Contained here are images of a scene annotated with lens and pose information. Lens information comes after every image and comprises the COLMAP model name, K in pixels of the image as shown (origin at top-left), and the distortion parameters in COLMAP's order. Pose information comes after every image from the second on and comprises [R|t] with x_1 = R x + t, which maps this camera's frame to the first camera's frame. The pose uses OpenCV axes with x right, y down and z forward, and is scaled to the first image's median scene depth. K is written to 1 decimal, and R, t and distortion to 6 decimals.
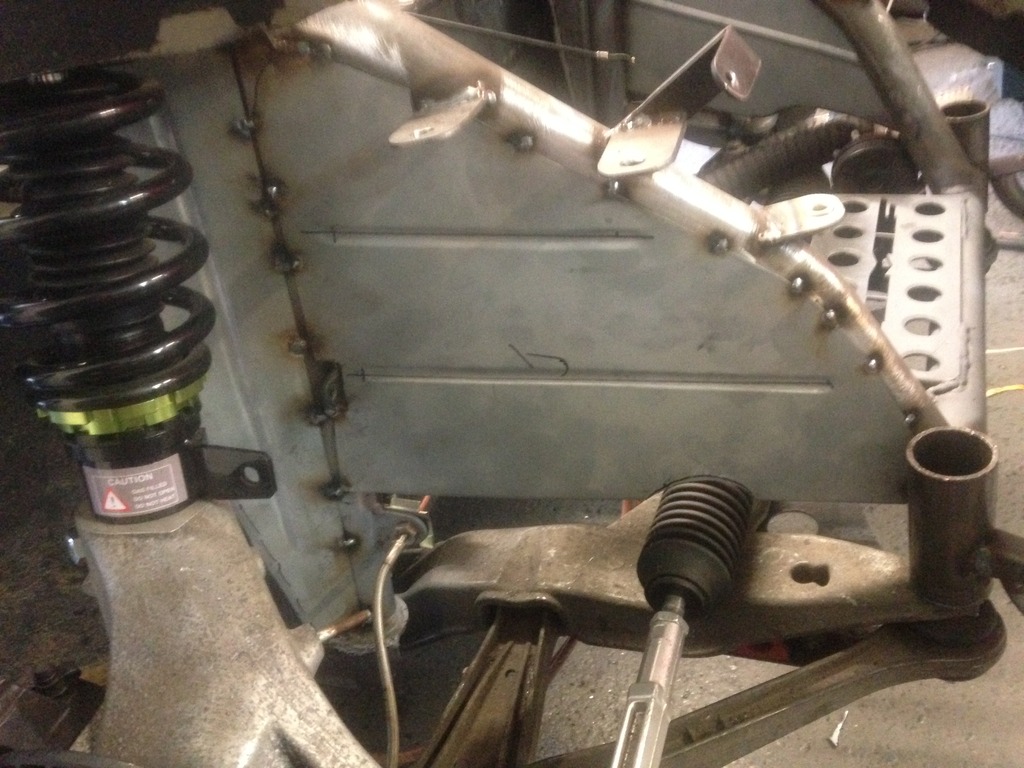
lens RADIAL K [[872.5, 0, 513.1], [0, 872.5, 375.4], [0, 0, 1]] dist [0.122113, -0.186066]
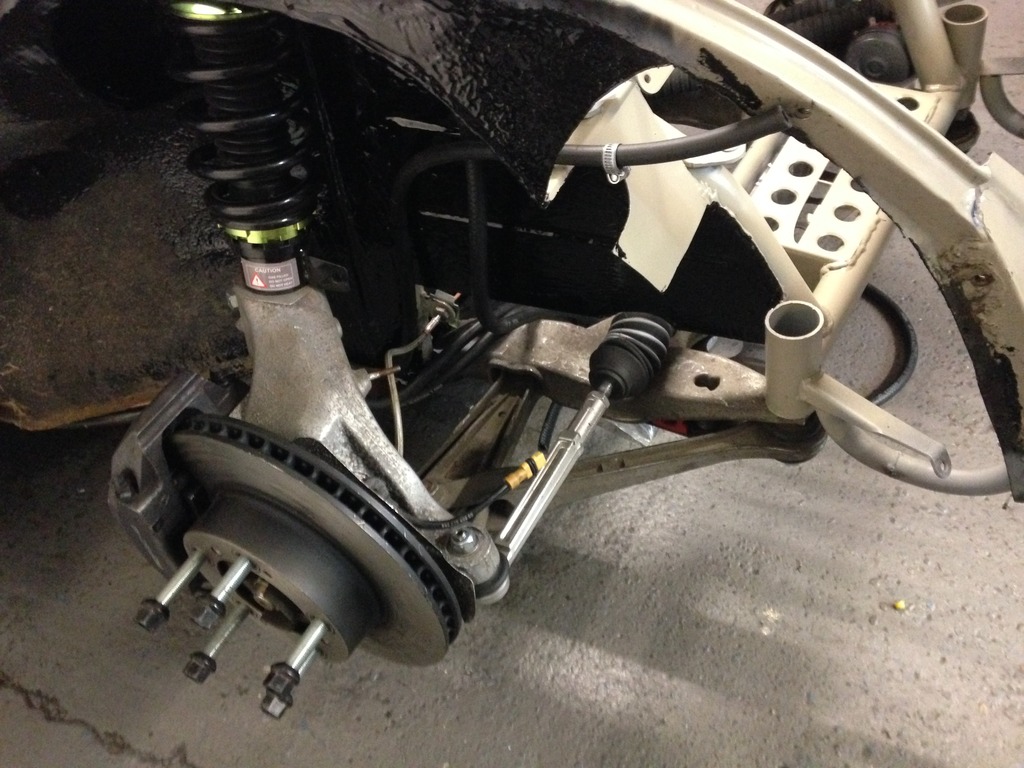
lens RADIAL K [[872.5, 0, 513.1], [0, 872.5, 375.4], [0, 0, 1]] dist [0.122113, -0.186066]
pose [[0.985212, 0.150720, -0.081490, 0.149872], [-0.121611, 0.950155, 0.287082, -0.178063], [0.120698, -0.272927, 0.954433, -0.459674]]
